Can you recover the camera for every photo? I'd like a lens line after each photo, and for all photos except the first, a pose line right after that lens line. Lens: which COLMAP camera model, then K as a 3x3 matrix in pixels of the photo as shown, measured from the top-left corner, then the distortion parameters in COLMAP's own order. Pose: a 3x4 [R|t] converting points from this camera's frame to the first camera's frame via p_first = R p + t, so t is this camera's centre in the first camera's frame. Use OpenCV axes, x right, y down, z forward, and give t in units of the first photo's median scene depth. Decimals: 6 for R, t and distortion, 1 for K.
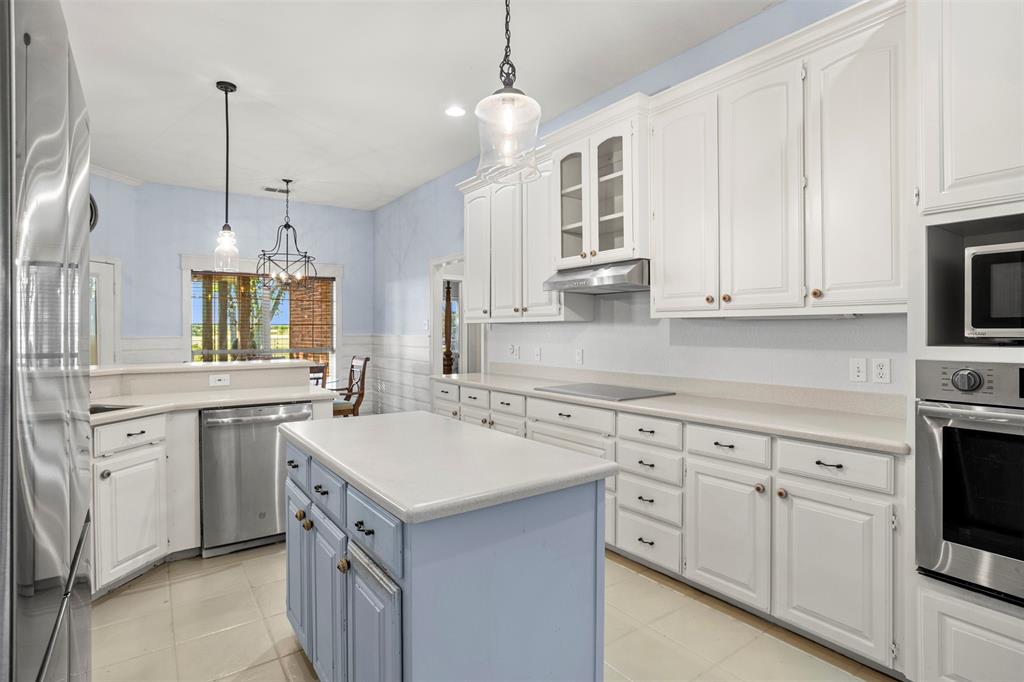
lens RADIAL K [[508.7, 0, 505.9], [0, 508.7, 332.3], [0, 0, 1]] dist [-0.058411, 0.031787]
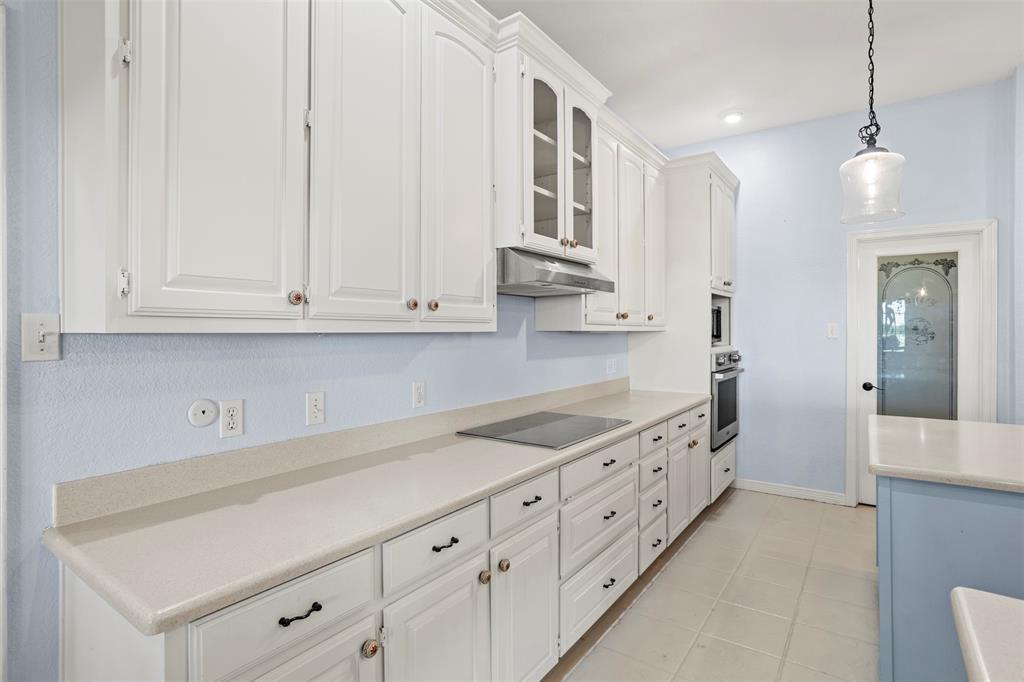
lens RADIAL K [[508.7, 0, 505.9], [0, 508.7, 332.3], [0, 0, 1]] dist [-0.058411, 0.031787]
pose [[-0.301674, 0.000021, 0.953411, -0.456927], [0.006772, 0.999975, 0.002121, -0.022871], [-0.953387, 0.007096, -0.301667, 1.168060]]
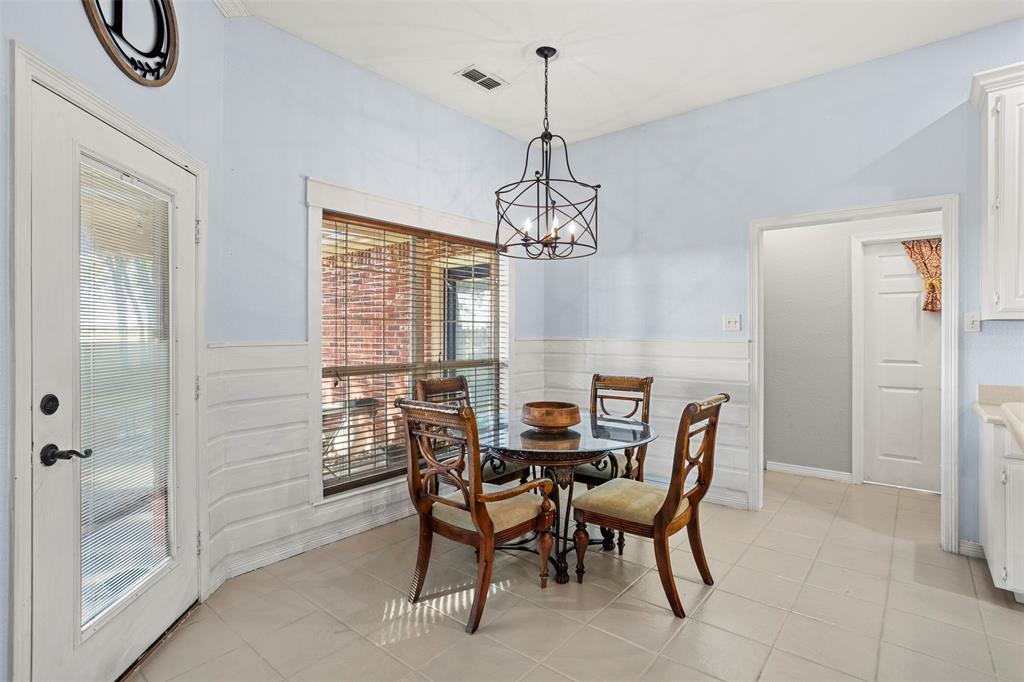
lens RADIAL K [[508.7, 0, 505.9], [0, 508.7, 332.3], [0, 0, 1]] dist [-0.058411, 0.031787]
pose [[0.969657, 0.004945, 0.244421, -0.967573], [-0.003445, 0.999973, -0.006564, 0.003029], [-0.244447, 0.005523, 0.969647, 0.777030]]
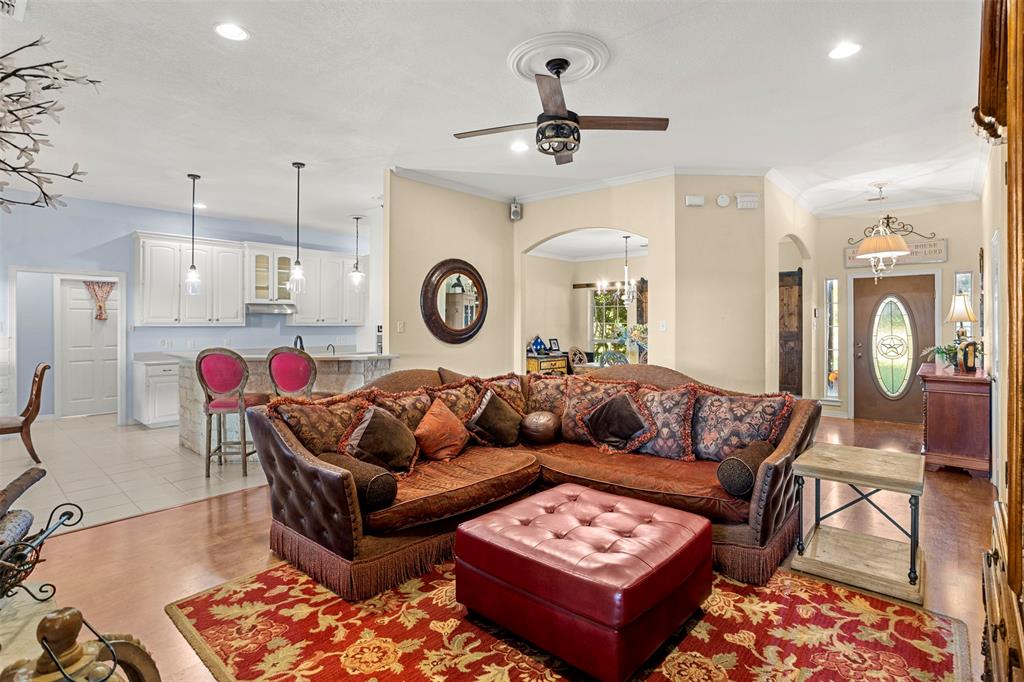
lens RADIAL K [[514.8, 0, 494.1], [0, 514.8, 319.9], [0, 0, 1]] dist [-0.001463, -0.000365]
pose [[-0.176249, 0.011310, 0.984281, -2.247512], [0.007756, 0.999919, -0.010101, -0.017951], [-0.984315, 0.005854, -0.176322, 0.336717]]
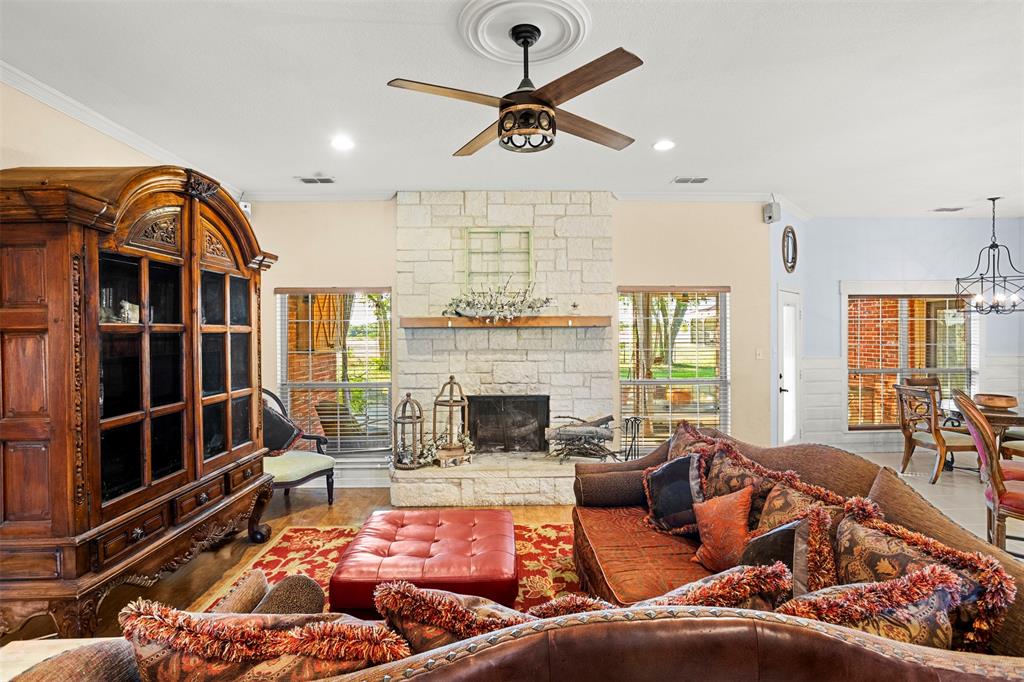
lens RADIAL K [[490.5, 0, 511.1], [0, 490.5, 336.3], [0, 0, 1]] dist [-0.011874, 0.000231]
pose [[0.824780, 0.004770, -0.565434, -1.068961], [-0.000363, 0.999969, 0.007907, -0.073498], [0.565454, -0.006316, 0.824756, -0.457253]]
